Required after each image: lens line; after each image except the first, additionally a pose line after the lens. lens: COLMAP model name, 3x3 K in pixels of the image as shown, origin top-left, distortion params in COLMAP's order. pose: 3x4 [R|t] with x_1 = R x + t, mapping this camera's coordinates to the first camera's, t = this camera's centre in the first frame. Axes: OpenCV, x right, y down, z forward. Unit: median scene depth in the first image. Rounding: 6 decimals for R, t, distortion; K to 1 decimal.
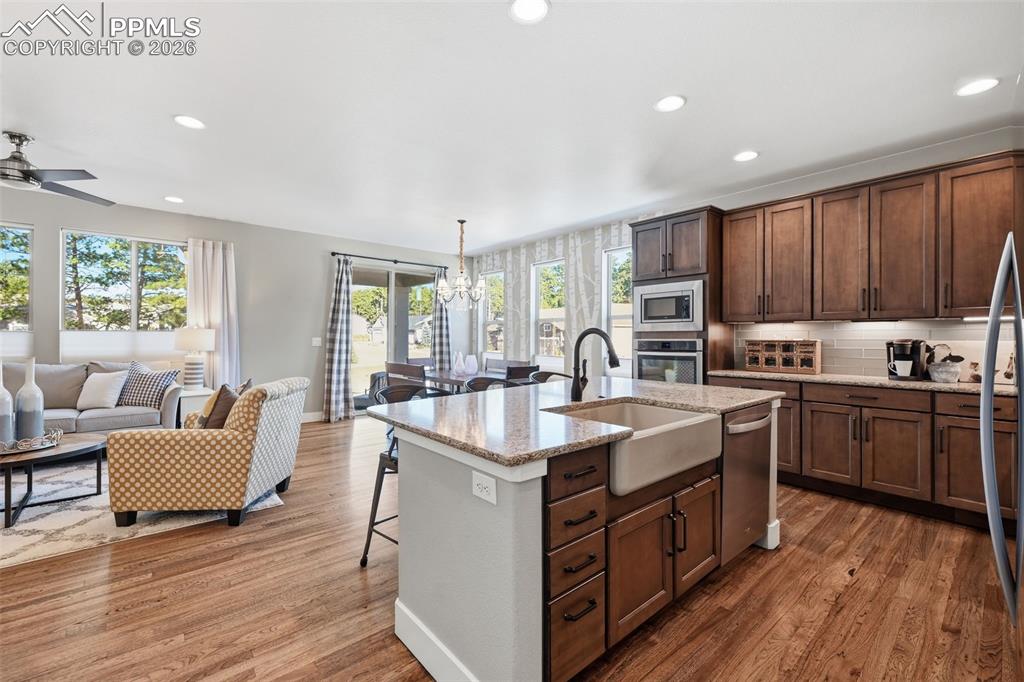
lens RADIAL K [[421.2, 0, 507.6], [0, 421.2, 336.0], [0, 0, 1]] dist [0.000007, 0.000145]
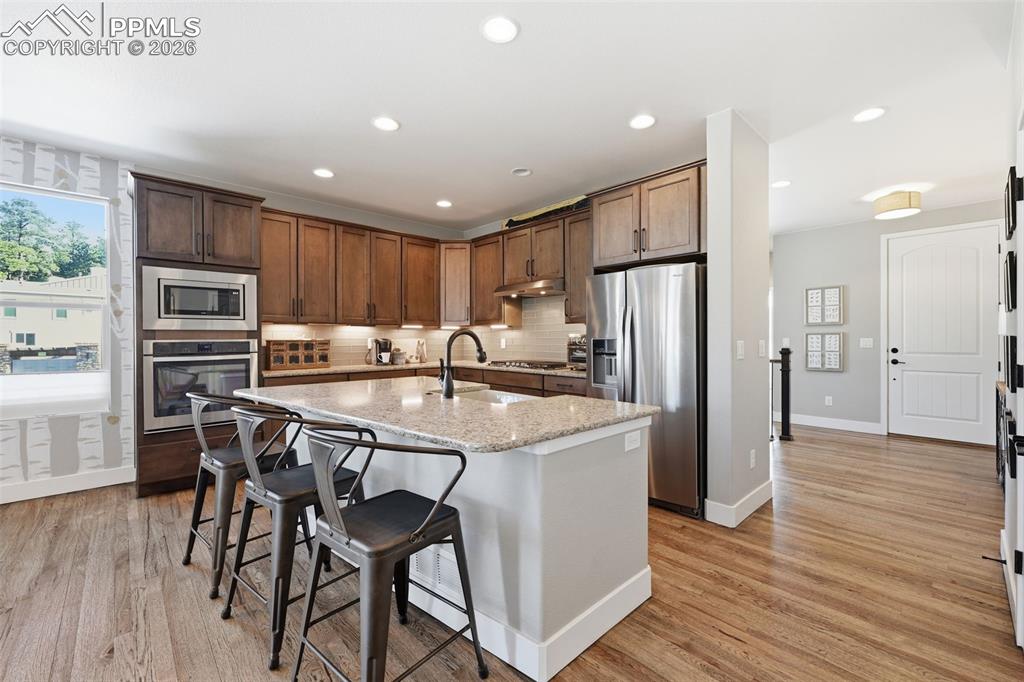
lens RADIAL K [[421.2, 0, 507.3], [0, 421.2, 341.7], [0, 0, 1]] dist [0.000007, 0.000145]
pose [[-0.028592, -0.012283, 0.999516, -0.480220], [-0.004279, 0.999917, 0.012166, -0.001099], [-0.999582, -0.003929, -0.028643, 0.472790]]
